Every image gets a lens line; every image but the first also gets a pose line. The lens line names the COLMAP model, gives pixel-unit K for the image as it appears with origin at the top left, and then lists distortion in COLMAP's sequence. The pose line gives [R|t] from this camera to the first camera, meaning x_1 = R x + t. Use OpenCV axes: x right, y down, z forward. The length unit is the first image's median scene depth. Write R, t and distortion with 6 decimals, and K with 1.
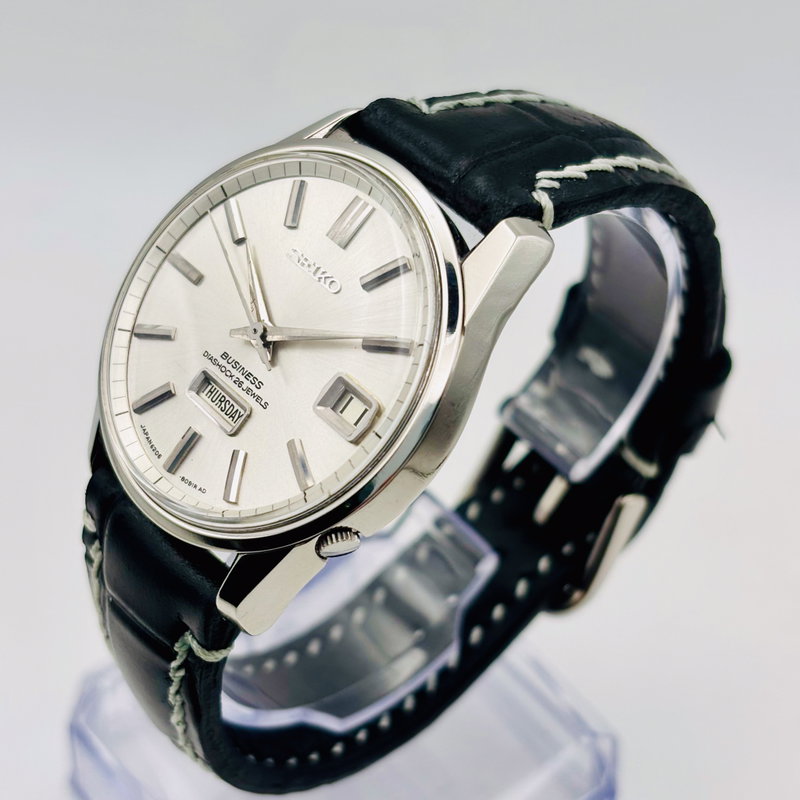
lens RADIAL K [[1667.4, 0, 420.2], [0, 1667.4, 421.8], [0, 0, 1]] dist [0.394104, 0.000000]
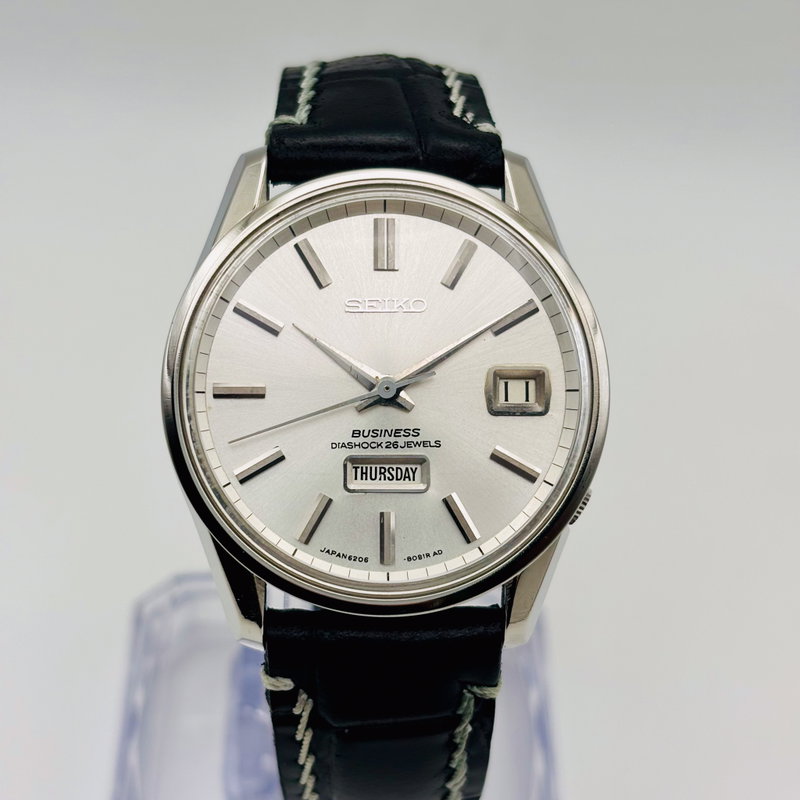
lens RADIAL K [[1667.4, 0, 406.4], [0, 1667.4, 408.0], [0, 0, 1]] dist [0.394104, 0.000000]
pose [[0.616785, -0.568461, 0.544452, -0.606502], [0.530489, 0.811208, 0.246013, -0.269216], [-0.581513, 0.137089, 0.801903, 0.218357]]
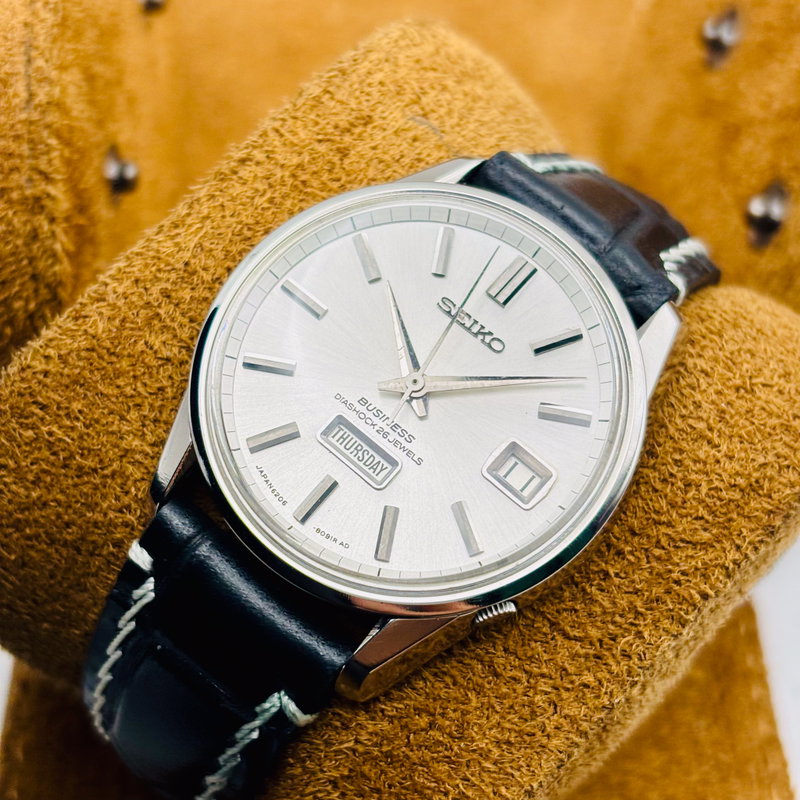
lens RADIAL K [[1667.4, 0, 404.0], [0, 1667.4, 406.8], [0, 0, 1]] dist [0.394104, 0.000000]
pose [[0.890580, 0.098460, 0.444042, -0.509532], [-0.106377, 0.994300, -0.007120, -0.032160], [-0.442212, -0.040895, 0.895978, 0.151706]]
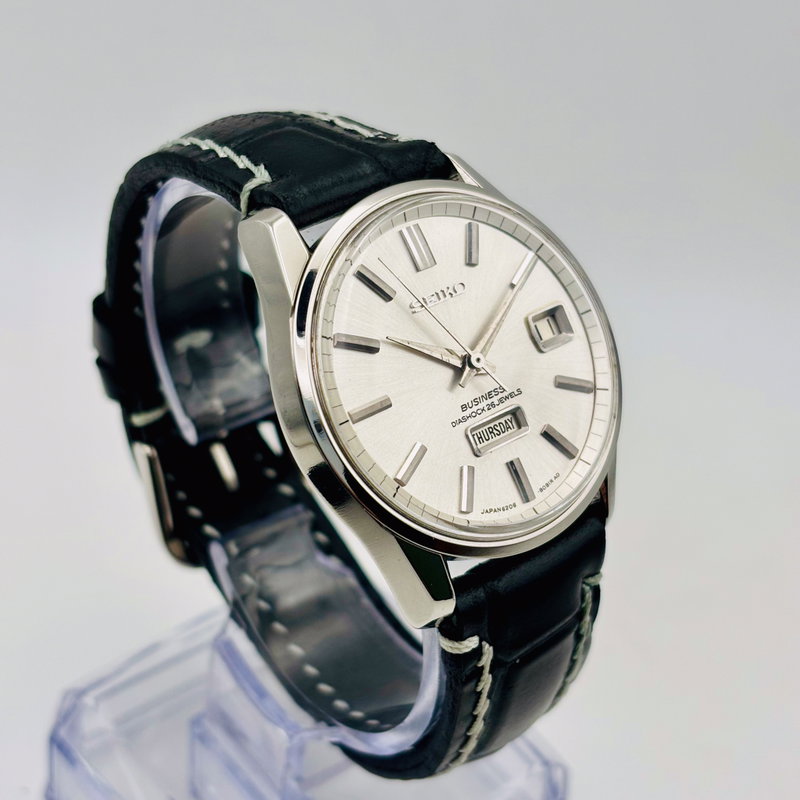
lens RADIAL K [[1667.4, 0, 389.6], [0, 1667.4, 386.1], [0, 0, 1]] dist [0.394104, 0.000000]
pose [[0.008283, -0.664459, 0.747279, -0.921510], [0.600998, 0.600580, 0.527357, -0.651630], [-0.799207, 0.444746, 0.404313, 0.589235]]
